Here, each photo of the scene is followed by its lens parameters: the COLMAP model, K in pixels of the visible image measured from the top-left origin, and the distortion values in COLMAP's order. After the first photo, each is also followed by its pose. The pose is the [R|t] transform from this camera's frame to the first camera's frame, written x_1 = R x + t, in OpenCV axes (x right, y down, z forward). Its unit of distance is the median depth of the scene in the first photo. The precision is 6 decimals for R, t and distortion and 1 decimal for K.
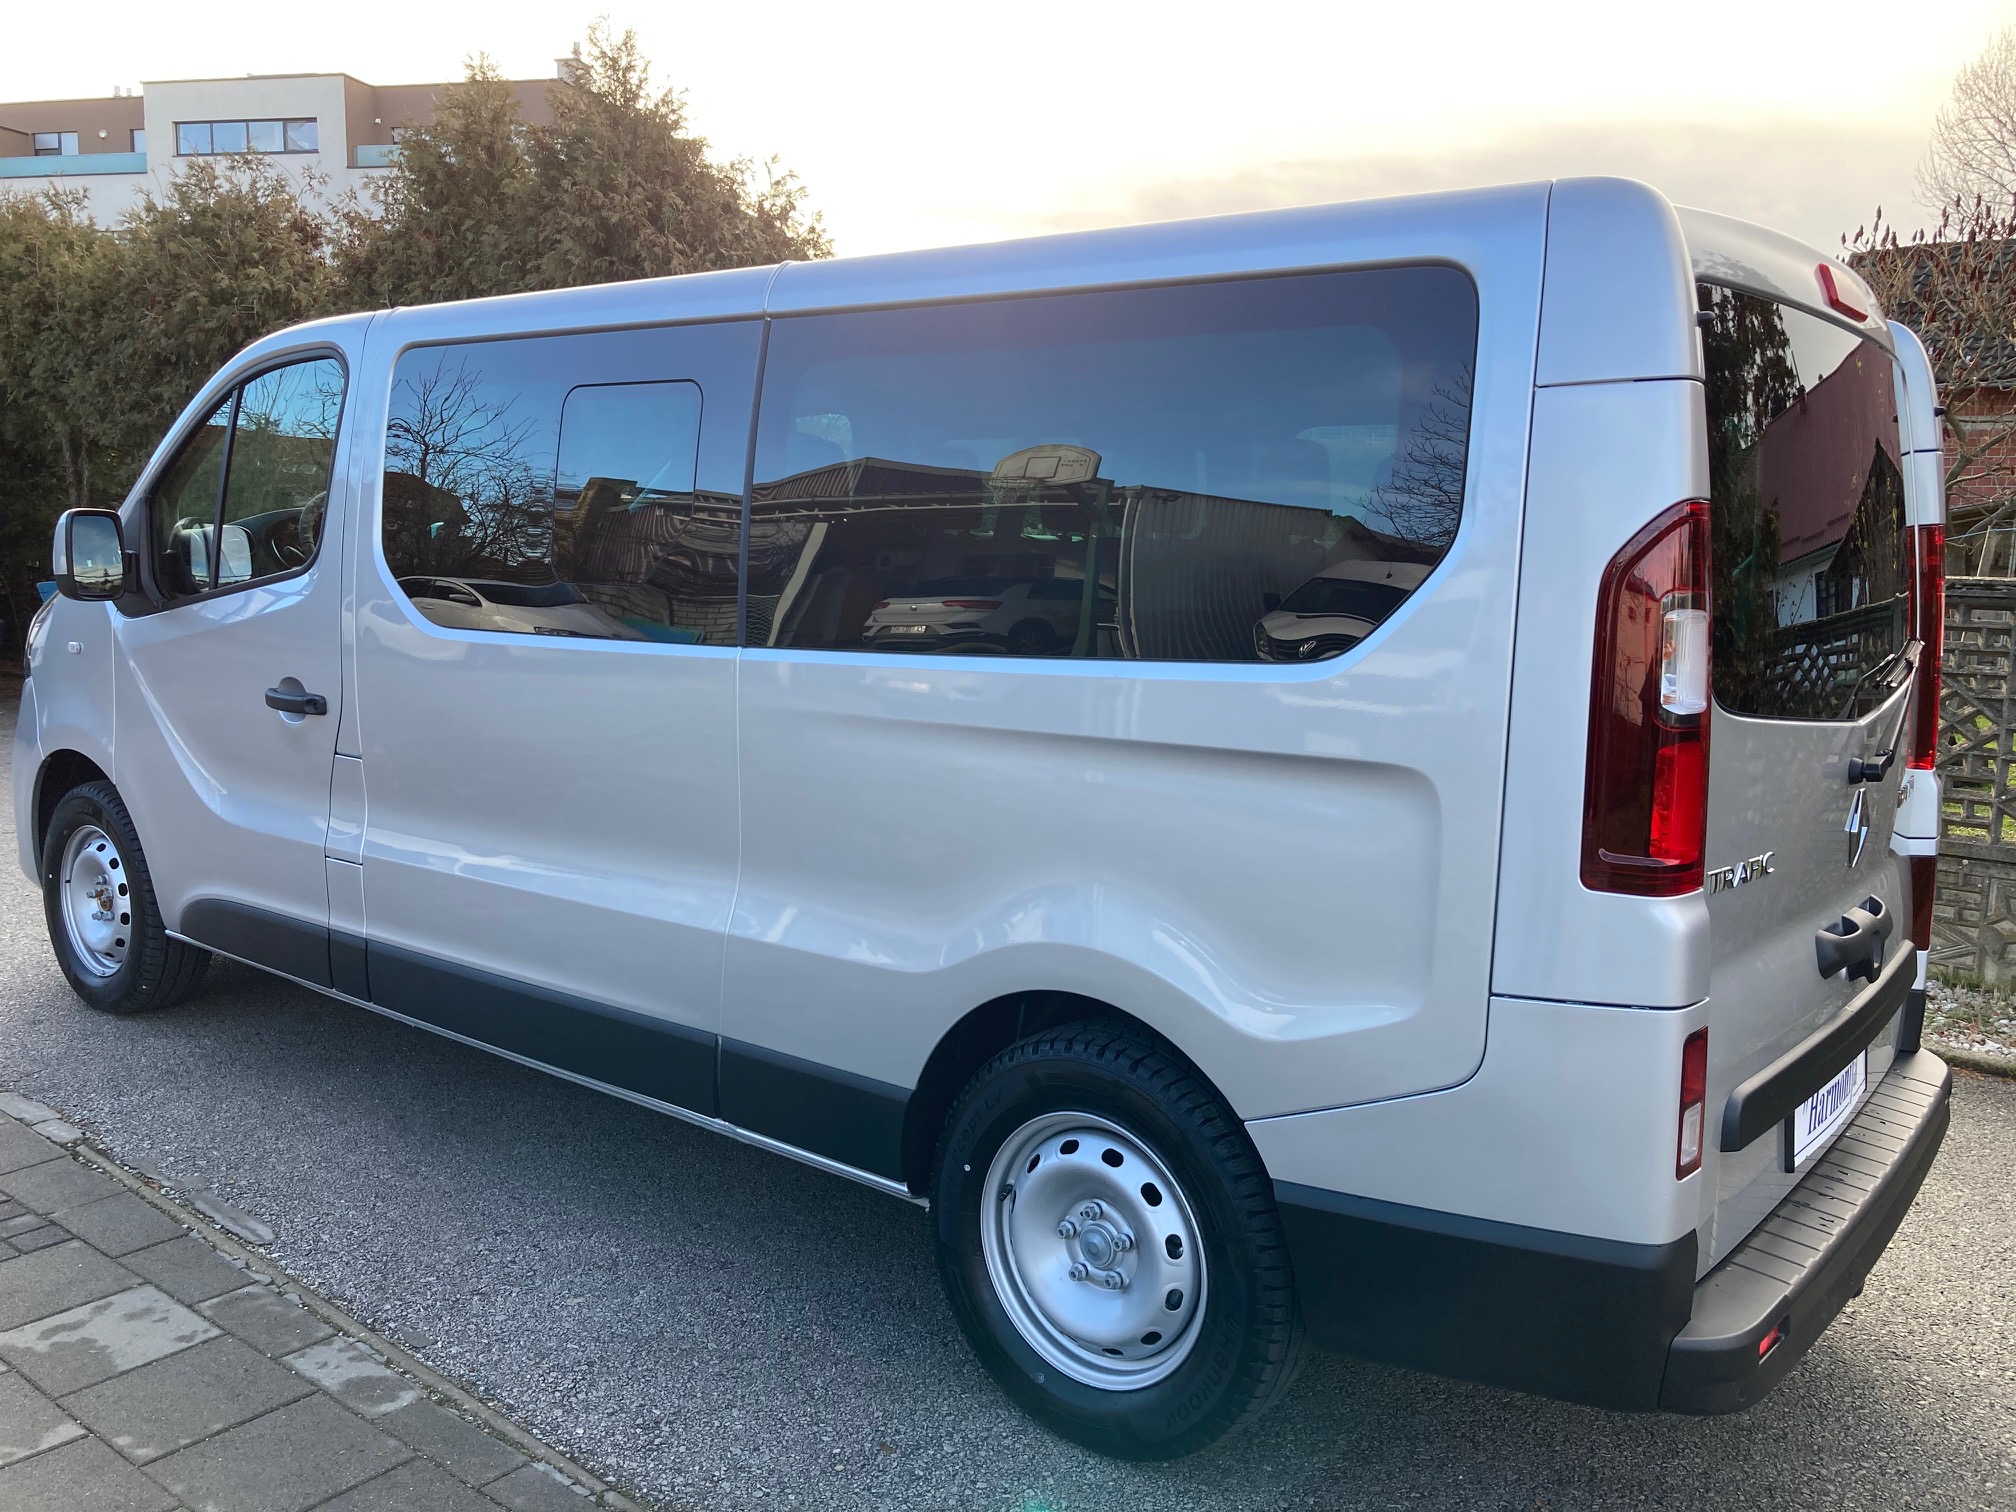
lens RADIAL K [[1625.4, 0, 983.8], [0, 1625.4, 749.6], [0, 0, 1]] dist [0.005997, -0.003592]
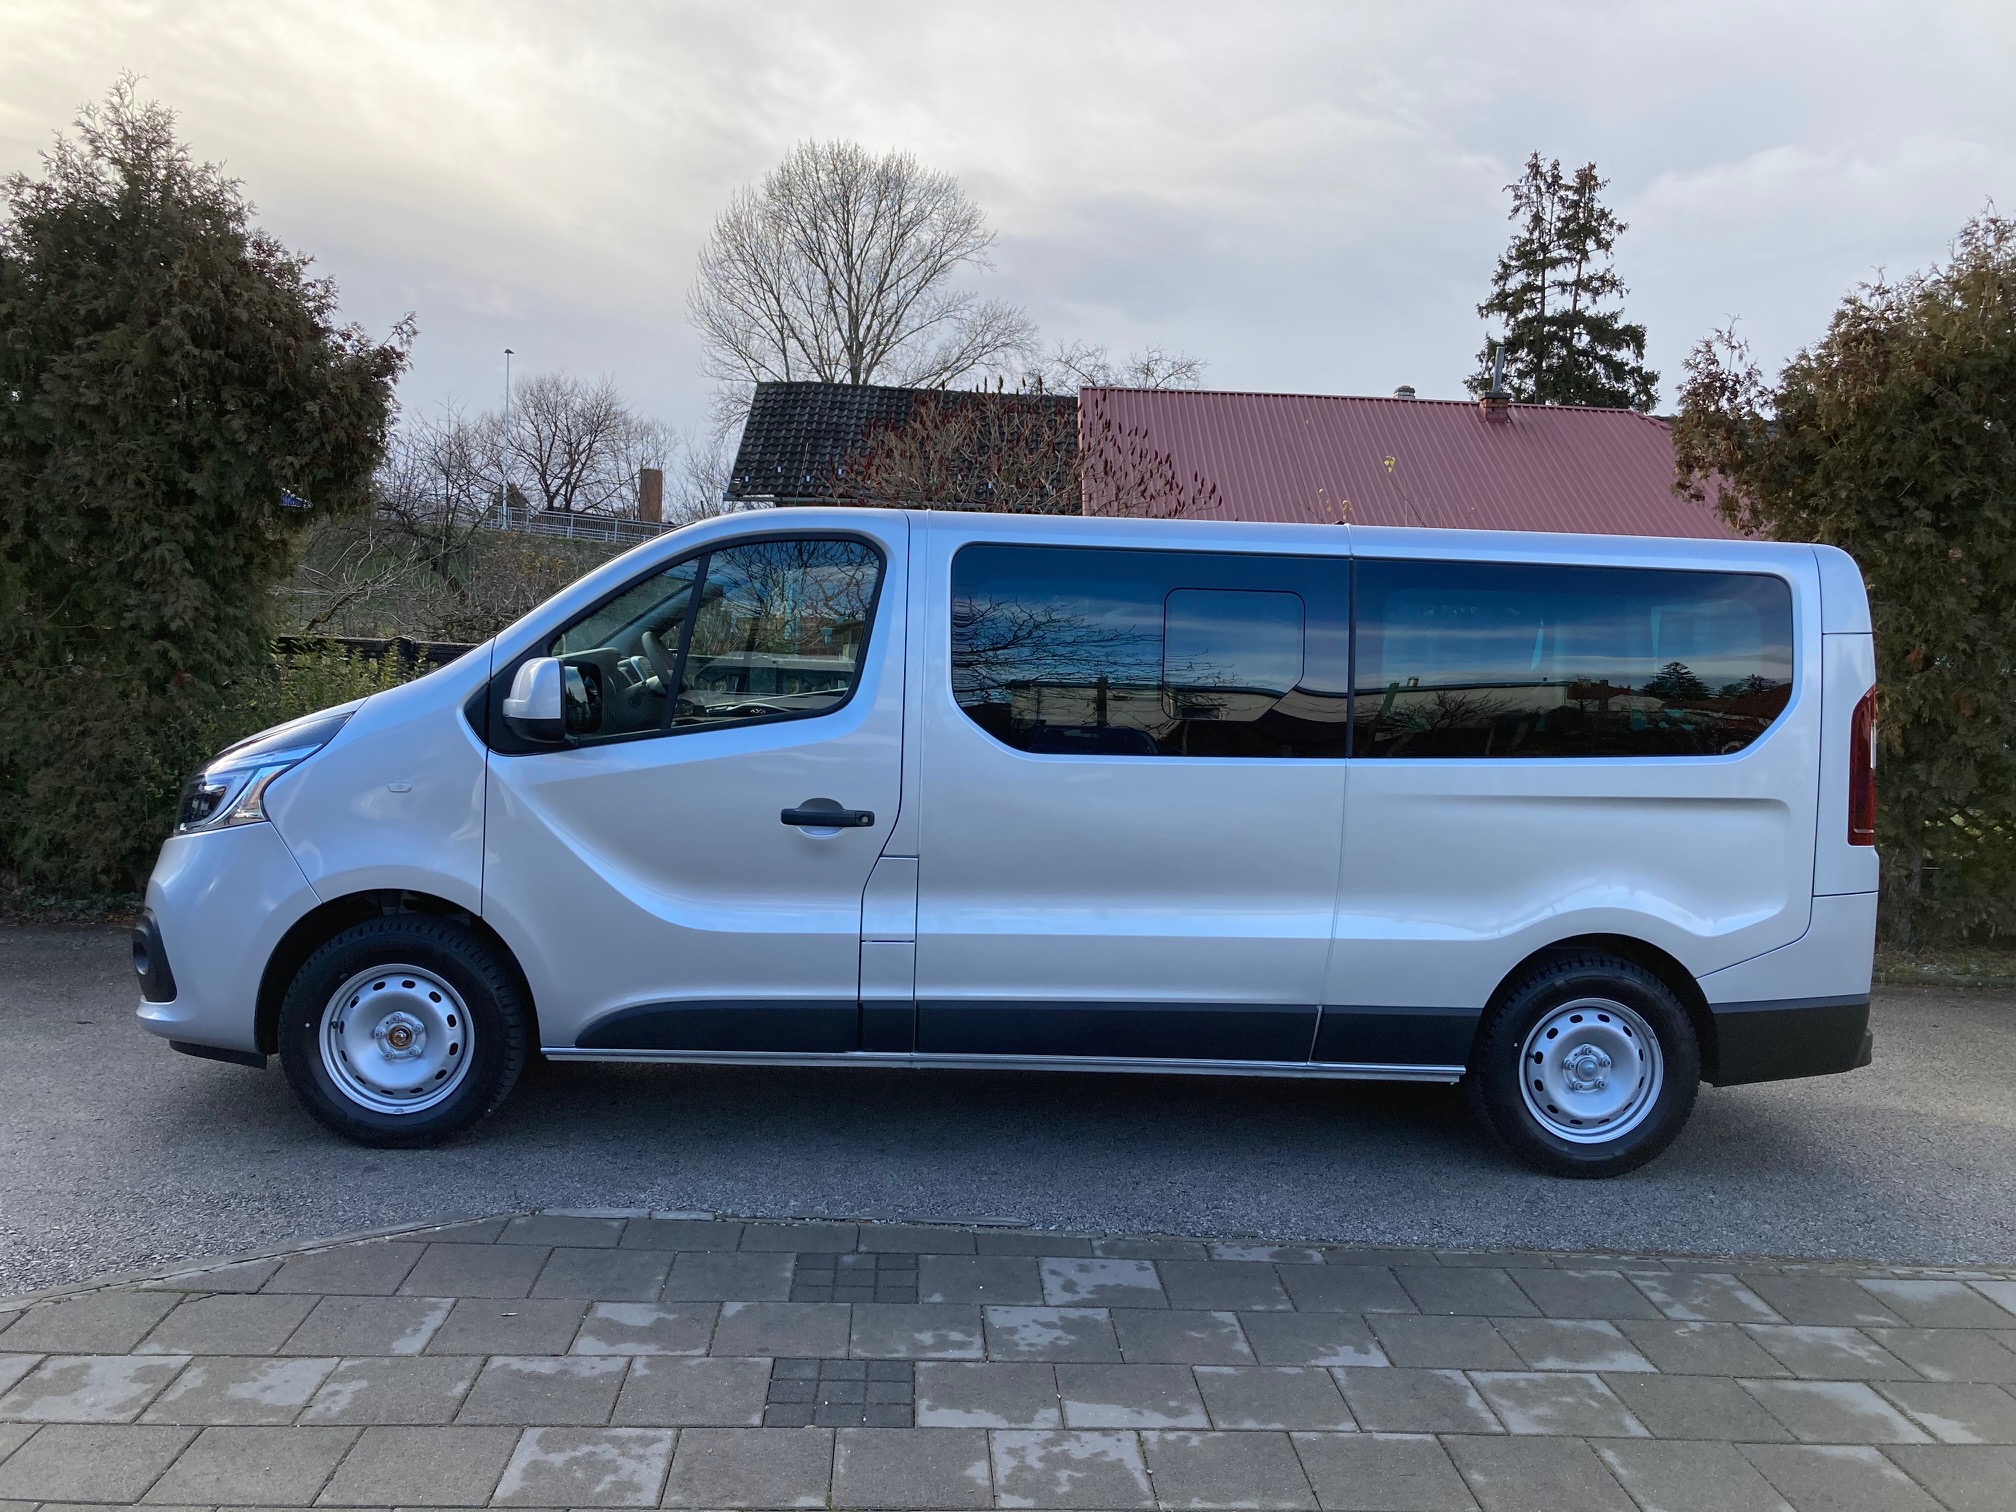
lens RADIAL K [[1667.2, 0, 1014.2], [0, 1667.2, 757.2], [0, 0, 1]] dist [0.003404, 0.015292]
pose [[0.748468, -0.037115, 0.662132, -1.504064], [0.063941, 0.997820, -0.016347, -0.059279], [-0.660082, 0.054572, 0.749209, -0.022567]]
